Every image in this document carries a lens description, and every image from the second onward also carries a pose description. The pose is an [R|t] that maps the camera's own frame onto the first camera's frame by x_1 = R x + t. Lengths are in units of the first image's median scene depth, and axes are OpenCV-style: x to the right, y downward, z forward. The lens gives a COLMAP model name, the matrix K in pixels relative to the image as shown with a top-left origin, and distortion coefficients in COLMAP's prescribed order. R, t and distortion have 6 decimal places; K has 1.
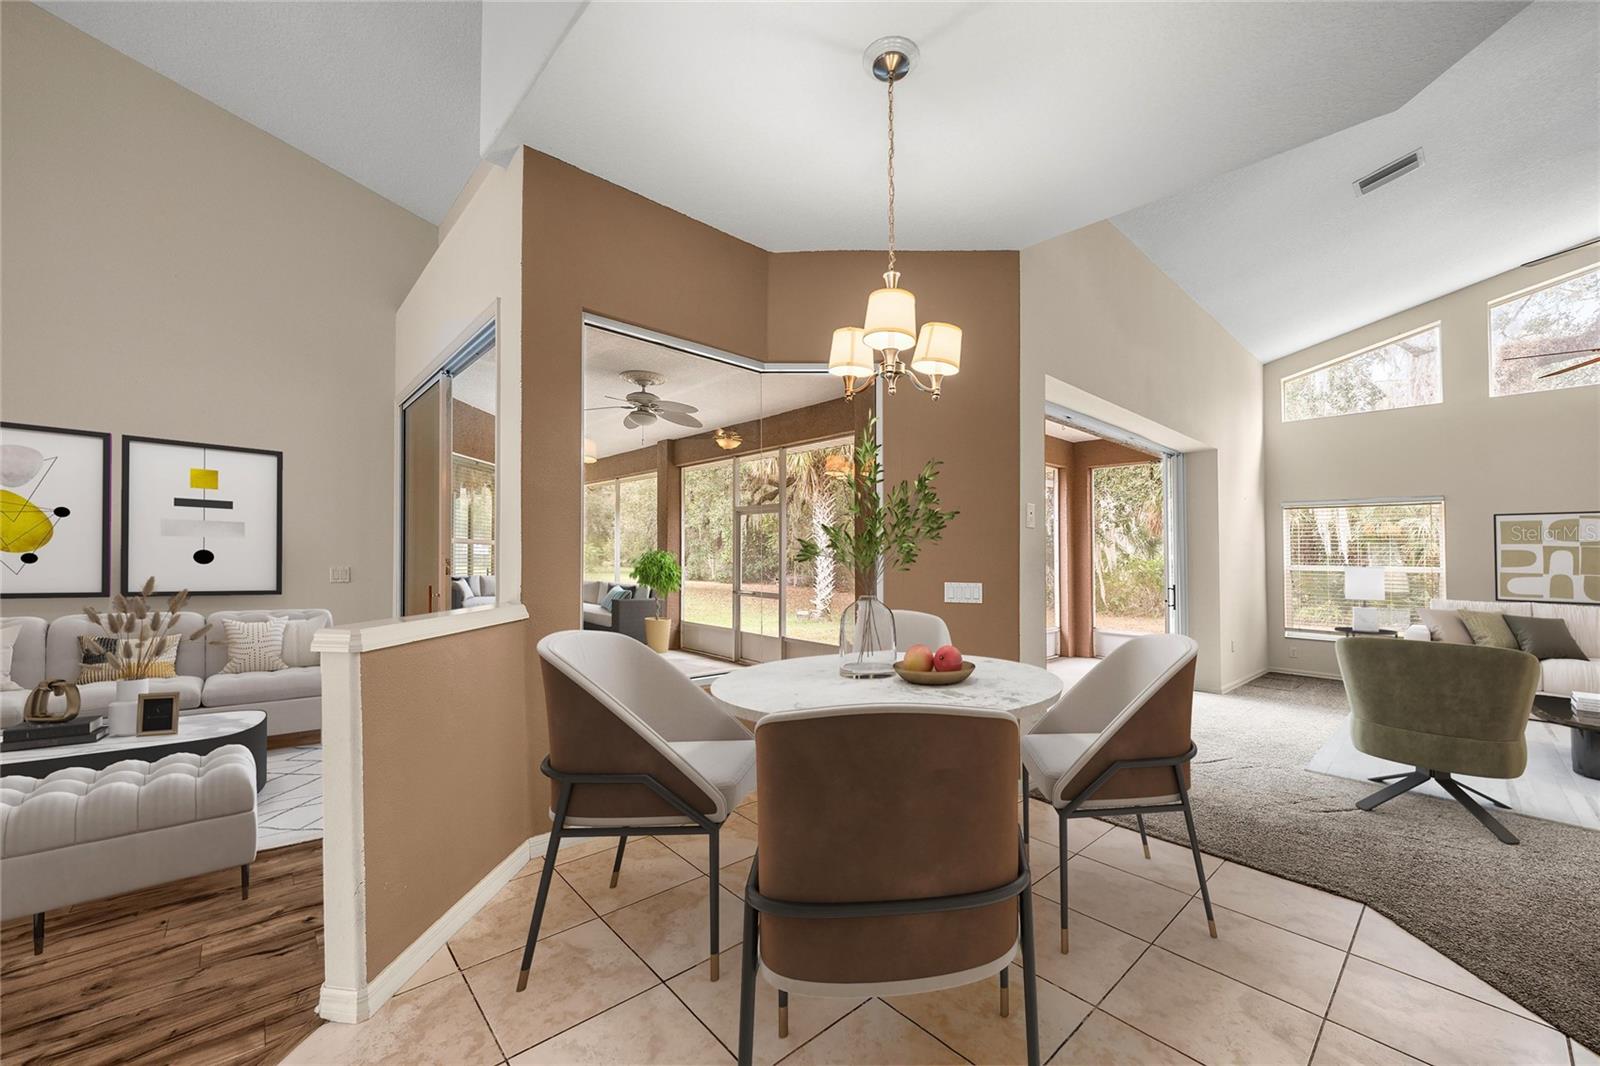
lens RADIAL K [[620.4, 0, 787.2], [0, 620.4, 554.0], [0, 0, 1]] dist [0.001336, 0.000670]
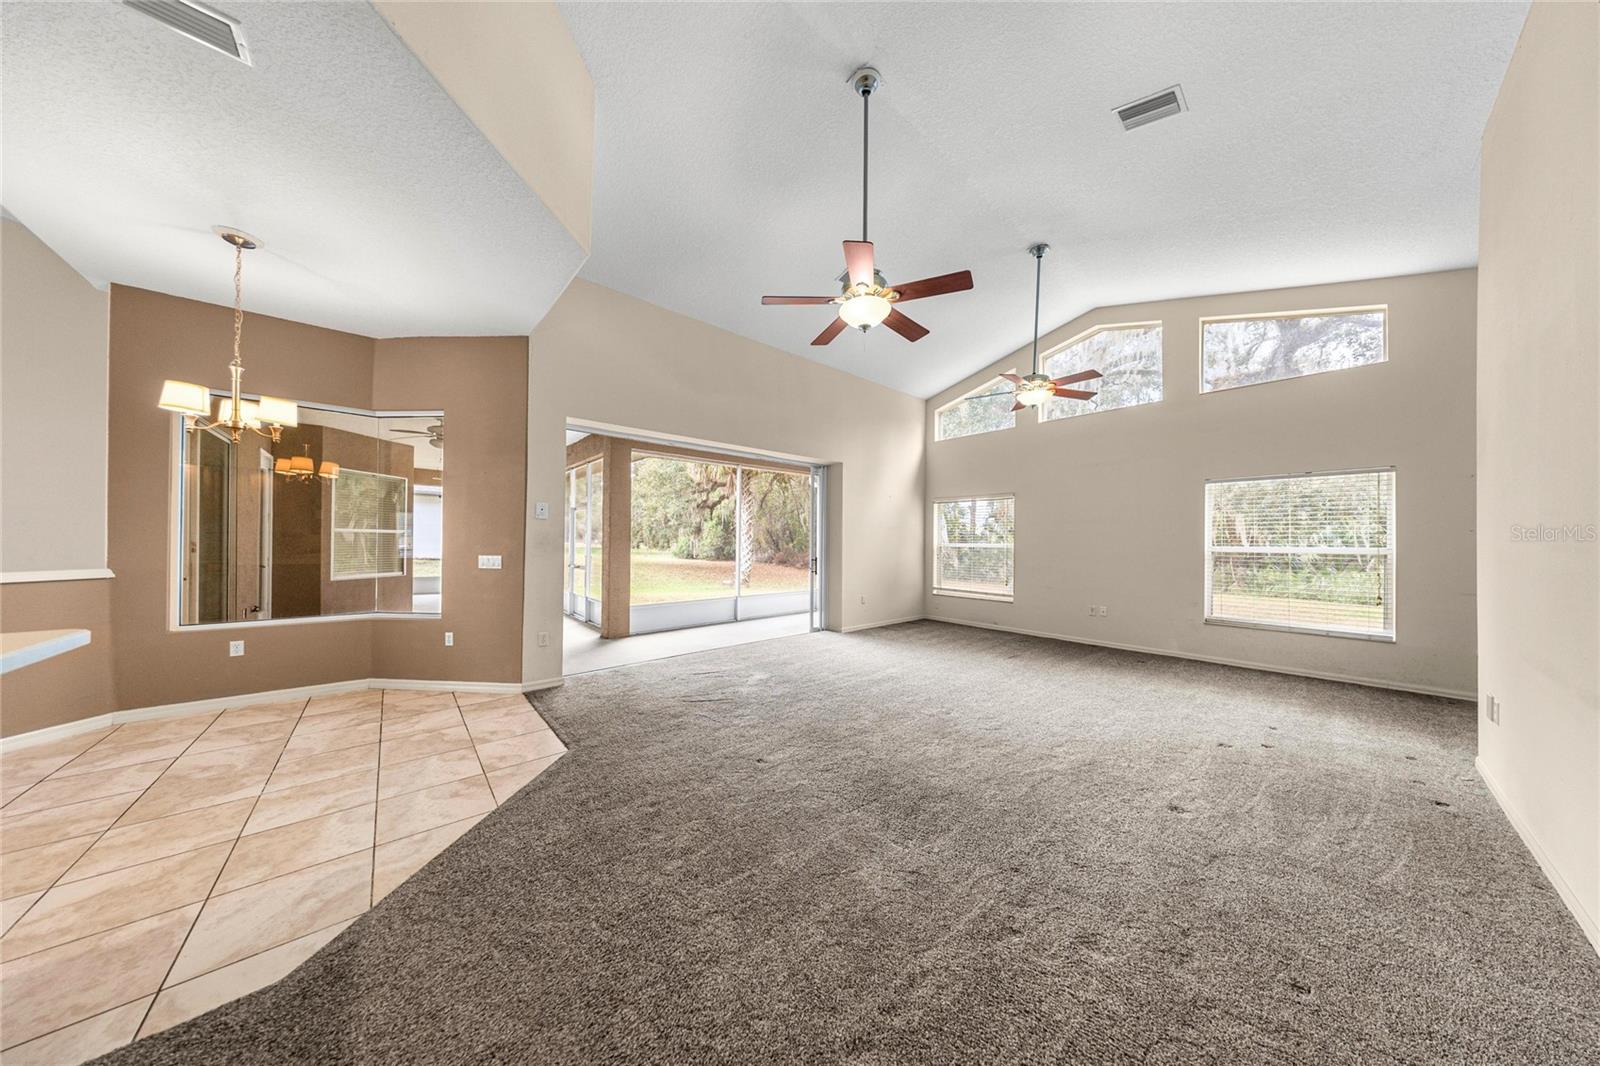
lens RADIAL K [[473.1, 0, 798.0], [0, 473.1, 534.9], [0, 0, 1]] dist [-0.000655, -0.000370]
pose [[0.999896, -0.007976, -0.012005, 0.579959], [0.007880, 0.999937, -0.007990, 0.007784], [0.012068, 0.007894, 0.999896, -0.082662]]
